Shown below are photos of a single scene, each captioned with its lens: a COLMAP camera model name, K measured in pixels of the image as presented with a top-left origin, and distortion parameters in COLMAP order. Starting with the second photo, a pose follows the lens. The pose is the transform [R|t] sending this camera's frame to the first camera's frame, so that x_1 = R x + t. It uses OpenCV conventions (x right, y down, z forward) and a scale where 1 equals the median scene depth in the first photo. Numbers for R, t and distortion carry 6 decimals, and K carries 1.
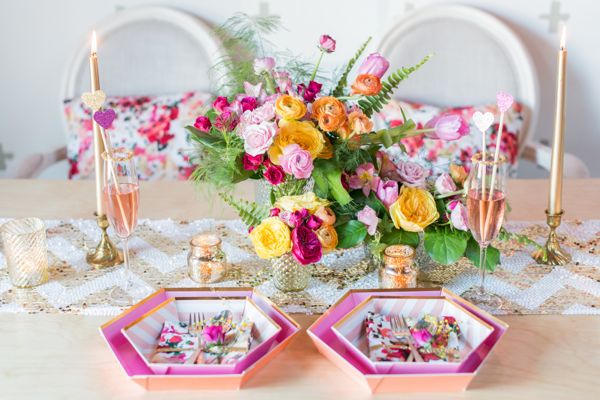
lens RADIAL K [[896.0, 0, 299.2], [0, 896.0, 194.6], [0, 0, 1]] dist [0.015659, 0.000000]
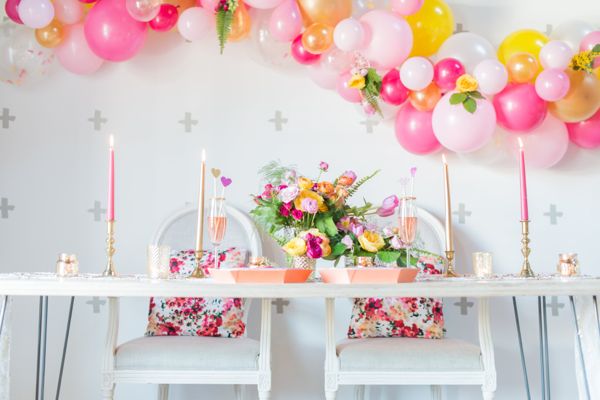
lens RADIAL K [[896.0, 0, 301.5], [0, 896.0, 211.0], [0, 0, 1]] dist [0.015659, 0.000000]
pose [[0.999519, 0.016597, 0.026189, -0.066905], [-0.004410, 0.912176, -0.409775, 0.726550], [-0.030690, 0.409463, 0.911811, -0.711707]]
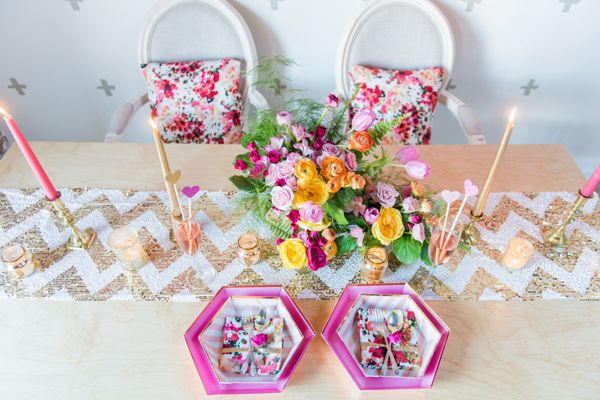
lens RADIAL K [[421.1, 0, 300.5], [0, 421.1, 201.9], [0, 0, 1]] dist [0.011073, -0.002601]
pose [[0.999046, -0.014237, 0.041282, -0.045302], [-0.005352, 0.898313, 0.439323, -0.327589], [-0.043339, -0.439125, 0.897380, 0.398181]]
